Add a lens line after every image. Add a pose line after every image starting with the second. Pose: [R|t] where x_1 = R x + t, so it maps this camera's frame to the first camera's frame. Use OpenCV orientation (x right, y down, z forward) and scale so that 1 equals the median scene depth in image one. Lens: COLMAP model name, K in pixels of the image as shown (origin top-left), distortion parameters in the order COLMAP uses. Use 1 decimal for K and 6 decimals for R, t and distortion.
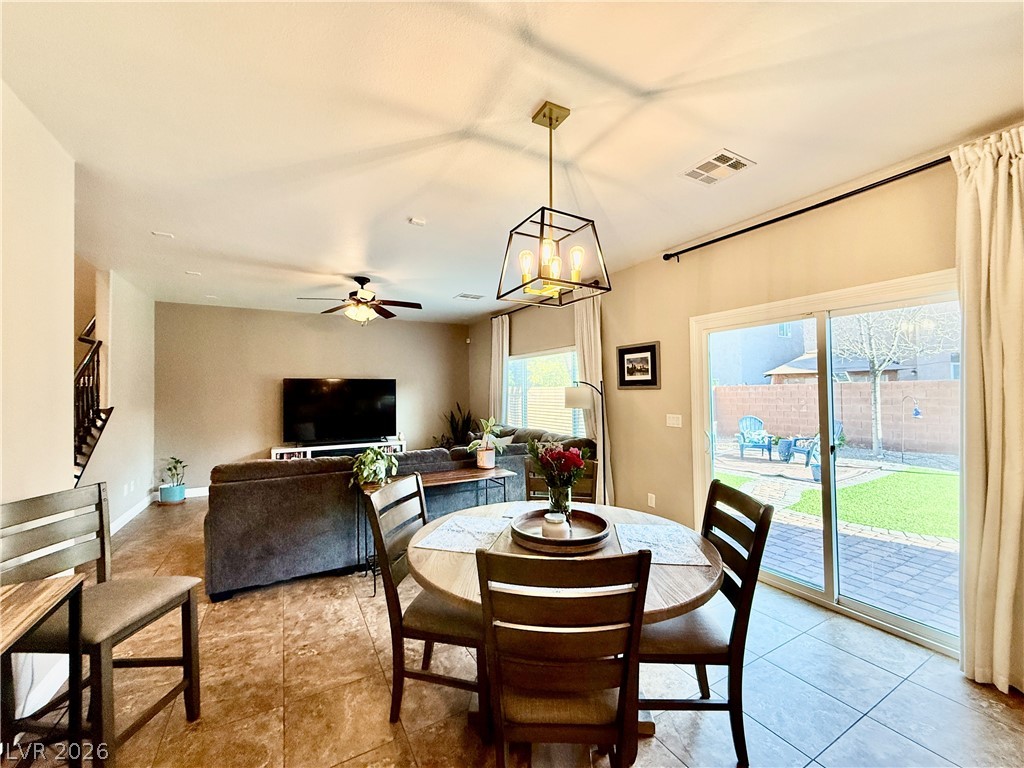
lens RADIAL K [[405.5, 0, 502.9], [0, 405.5, 384.5], [0, 0, 1]] dist [-0.002143, -0.000045]
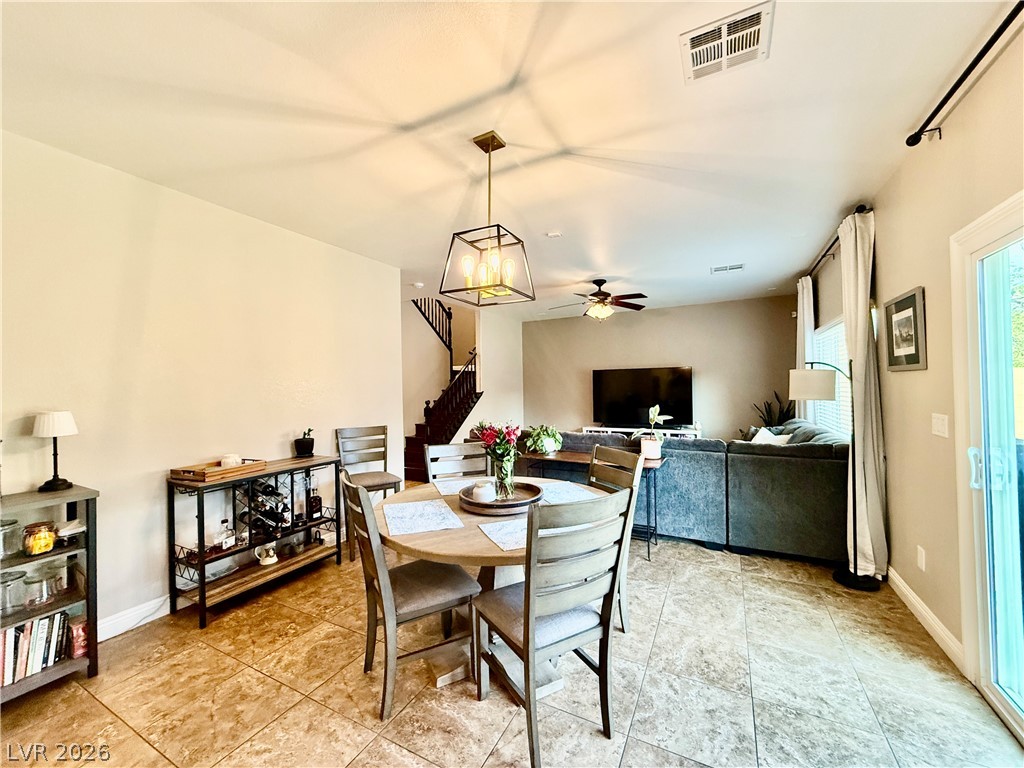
lens RADIAL K [[403.9, 0, 512.0], [0, 403.9, 384.0], [0, 0, 1]] dist [0.000518, 0.000017]
pose [[0.553141, -0.003975, -0.833078, 0.523785], [0.025117, 0.999614, 0.011907, 0.010449], [0.832709, -0.027511, 0.553027, 0.182154]]
